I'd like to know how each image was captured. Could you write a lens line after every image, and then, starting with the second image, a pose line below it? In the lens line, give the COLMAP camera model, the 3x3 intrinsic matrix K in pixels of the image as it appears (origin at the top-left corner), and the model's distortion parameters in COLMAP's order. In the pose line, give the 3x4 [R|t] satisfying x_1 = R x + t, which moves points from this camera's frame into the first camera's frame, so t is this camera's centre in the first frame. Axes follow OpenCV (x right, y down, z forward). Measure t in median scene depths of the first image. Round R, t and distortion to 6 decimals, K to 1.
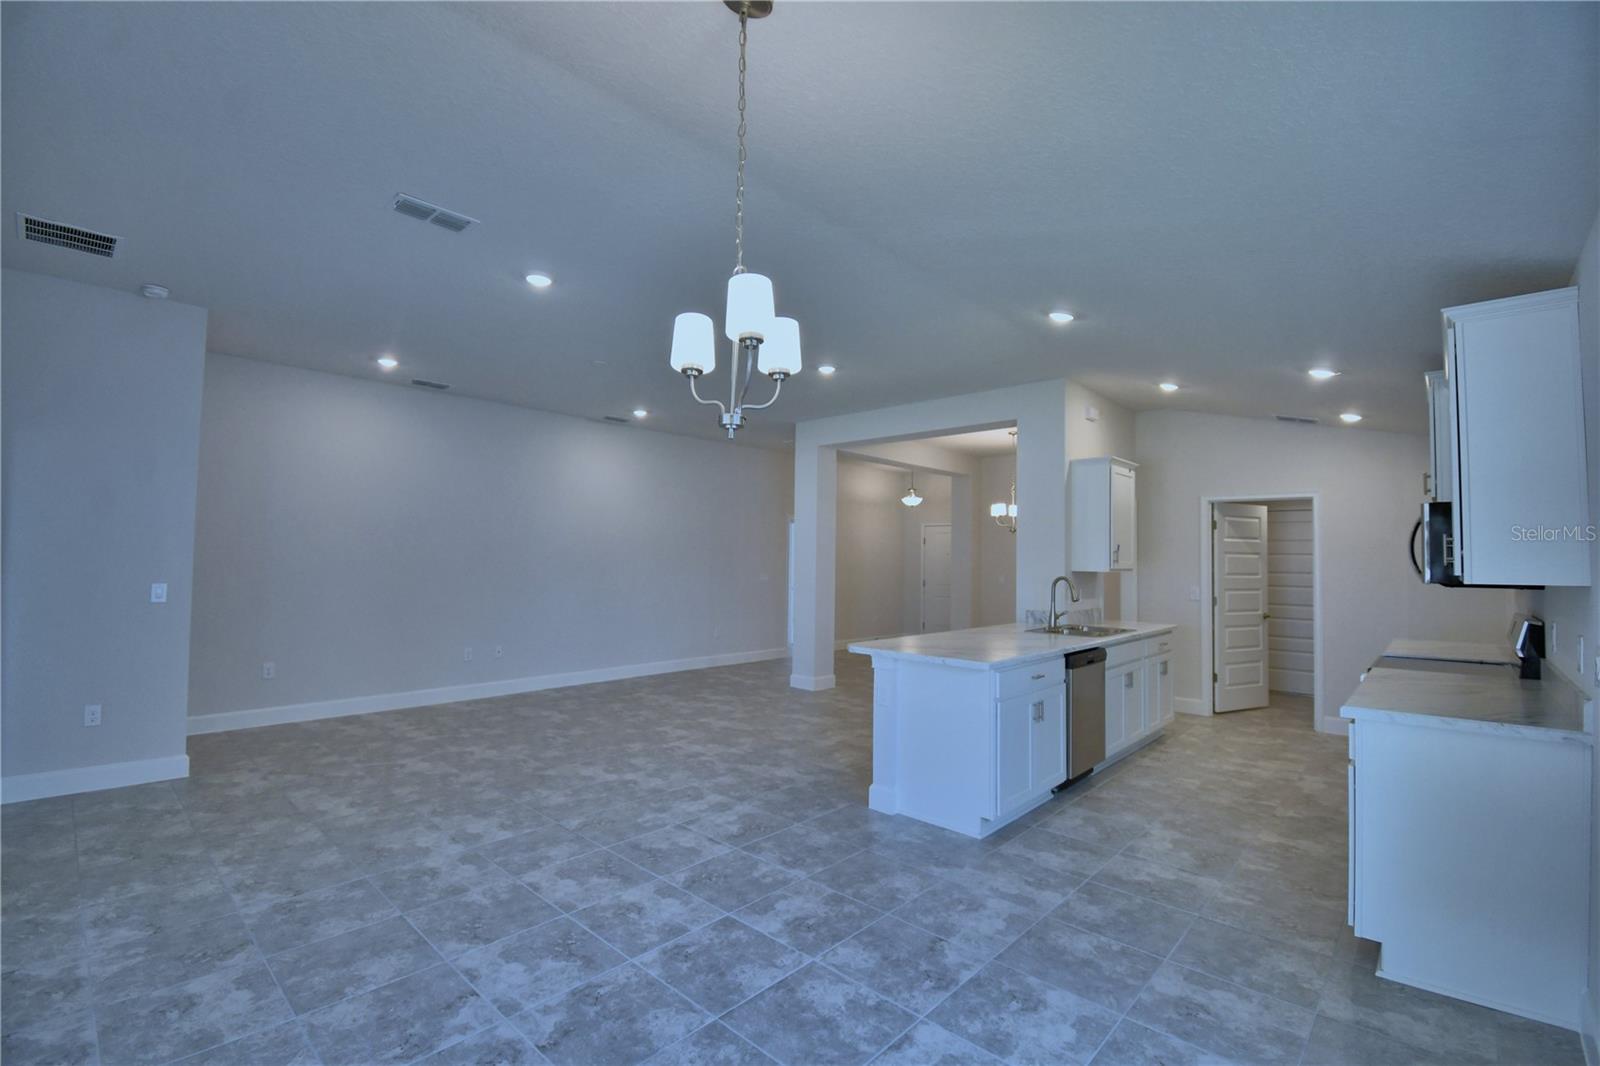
lens RADIAL K [[701.8, 0, 795.7], [0, 701.8, 534.4], [0, 0, 1]] dist [0.019173, -0.025244]
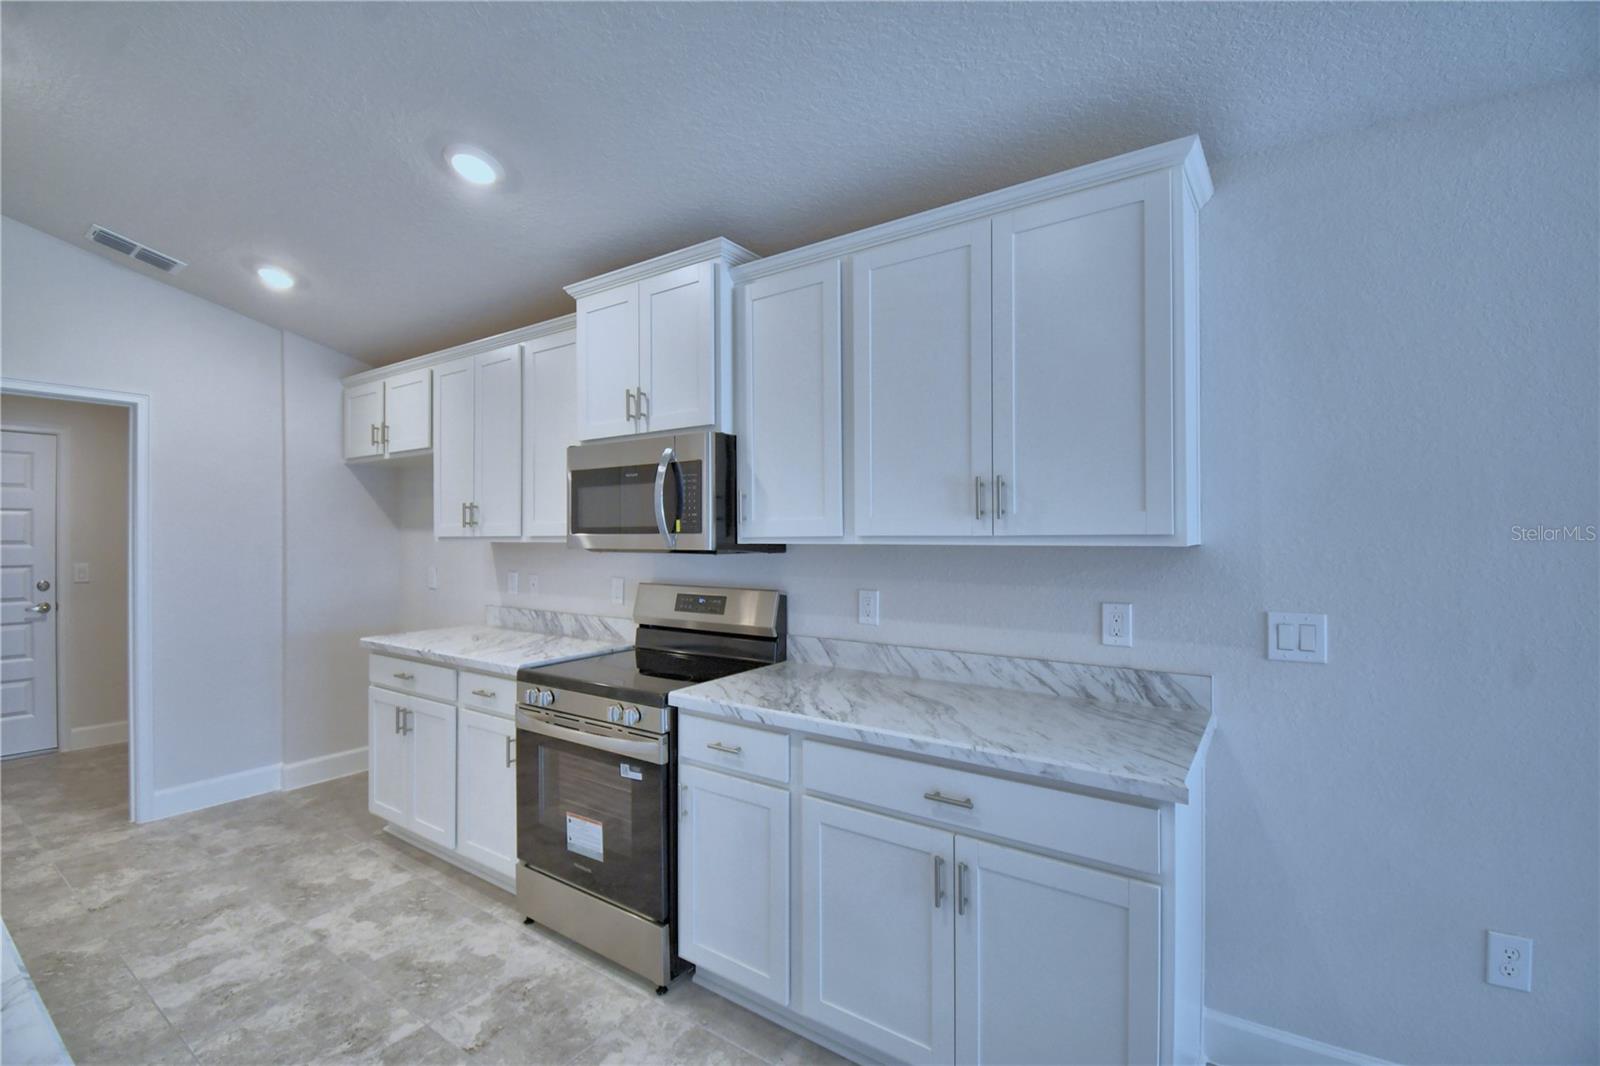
lens RADIAL K [[701.8, 0, 795.7], [0, 701.8, 534.4], [0, 0, 1]] dist [0.019173, -0.025244]
pose [[-0.145309, -0.013052, 0.989300, 0.135031], [-0.042619, 0.999067, 0.006921, 0.026448], [-0.988468, -0.041157, -0.145729, 0.633773]]
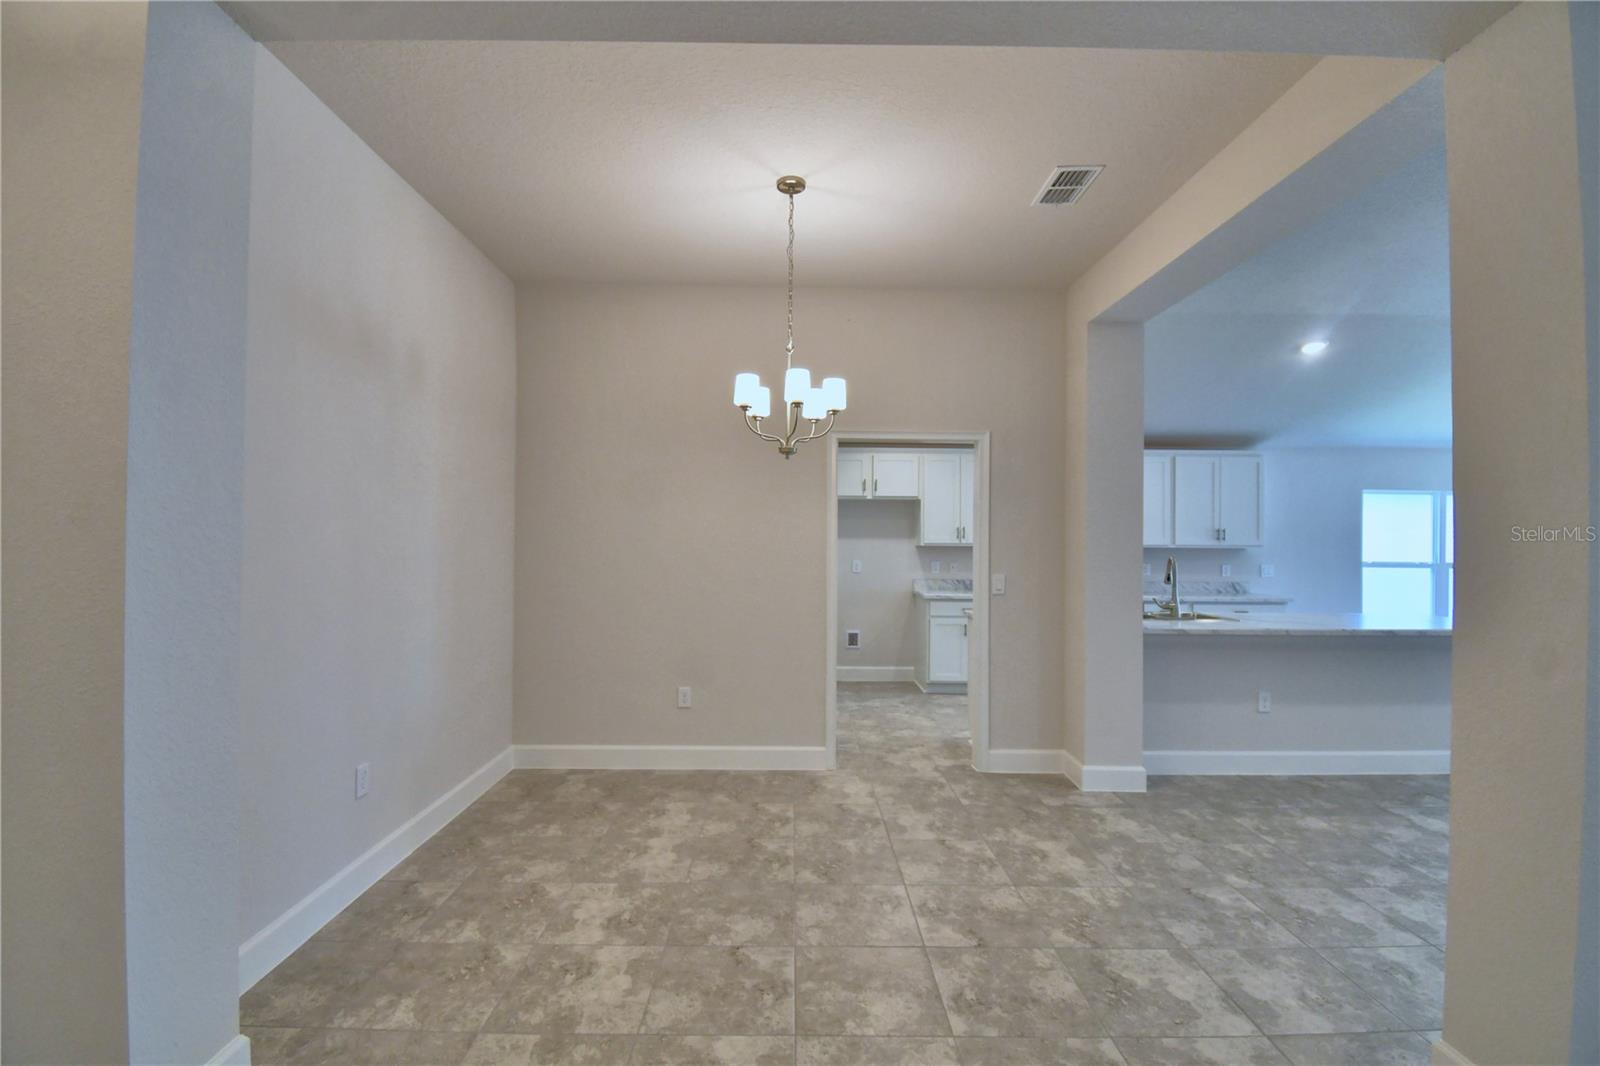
lens RADIAL K [[716.4, 0, 790.0], [0, 716.4, 535.6], [0, 0, 1]] dist [0.035188, -0.037737]
pose [[-0.687152, -0.016447, 0.726328, 0.062123], [-0.048794, 0.998531, -0.023551, 0.075458], [-0.724874, -0.051624, -0.686945, 1.903789]]
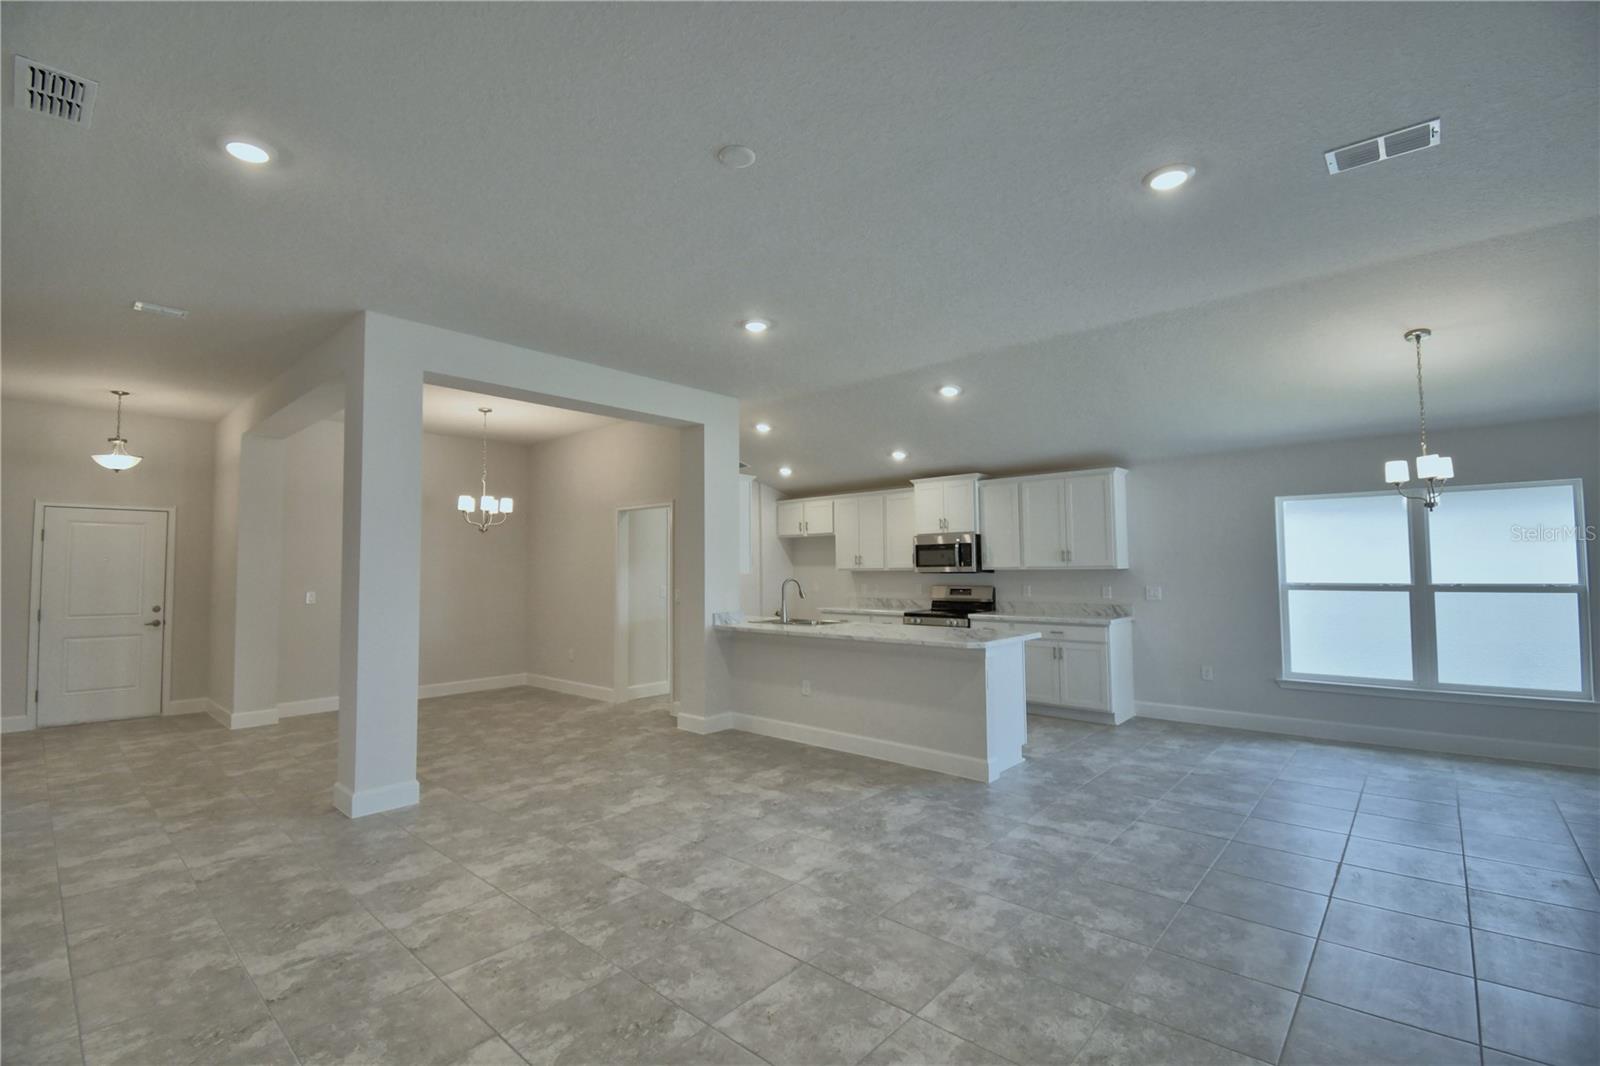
lens RADIAL K [[701.8, 0, 795.7], [0, 701.8, 534.4], [0, 0, 1]] dist [0.019173, -0.025244]
pose [[-0.023705, 0.033030, 0.999173, -0.764191], [-0.031263, 0.998941, -0.033764, 0.025932], [-0.999230, -0.032037, -0.022647, 0.994423]]
